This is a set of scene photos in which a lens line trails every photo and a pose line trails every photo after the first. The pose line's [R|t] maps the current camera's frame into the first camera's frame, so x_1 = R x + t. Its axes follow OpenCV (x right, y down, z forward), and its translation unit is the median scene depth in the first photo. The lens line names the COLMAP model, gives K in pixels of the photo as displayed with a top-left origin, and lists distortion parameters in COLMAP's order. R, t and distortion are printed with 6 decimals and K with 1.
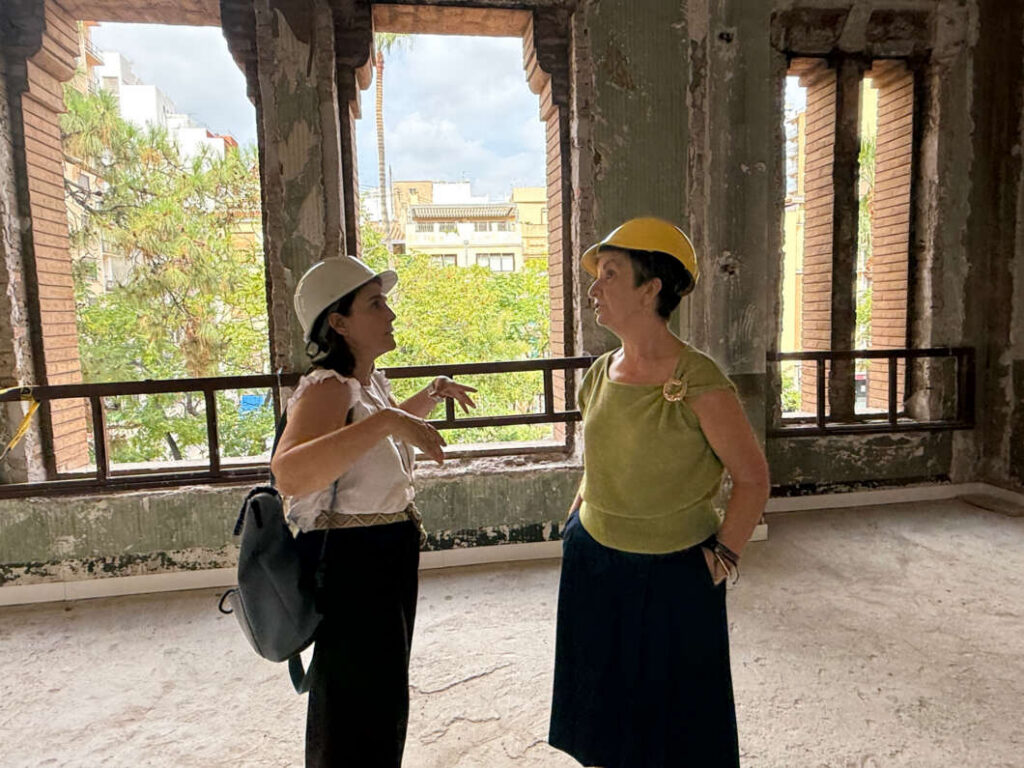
lens RADIAL K [[623.2, 0, 506.6], [0, 623.2, 376.7], [0, 0, 1]] dist [0.000062, 0.001874]
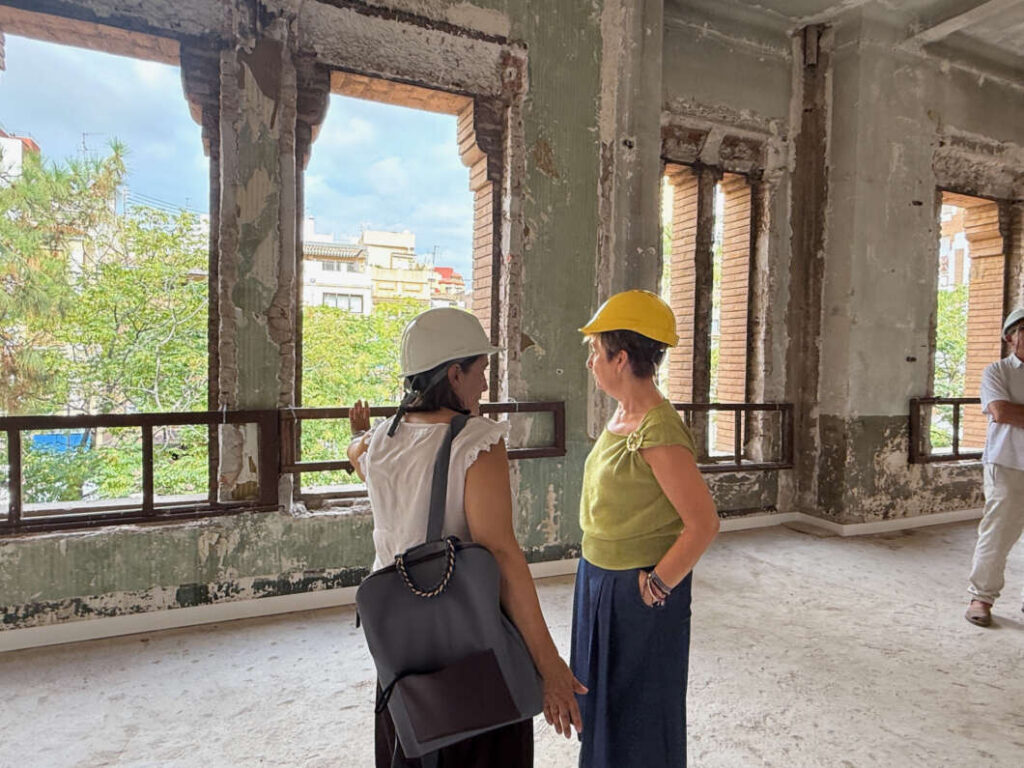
lens RADIAL K [[621.6, 0, 512.0], [0, 621.6, 384.0], [0, 0, 1]] dist [-0.001922, 0.002716]
pose [[0.964177, 0.036351, 0.262758, -0.164786], [-0.020450, 0.997804, -0.062999, 0.005106], [-0.264471, 0.055368, 0.962803, -0.081638]]
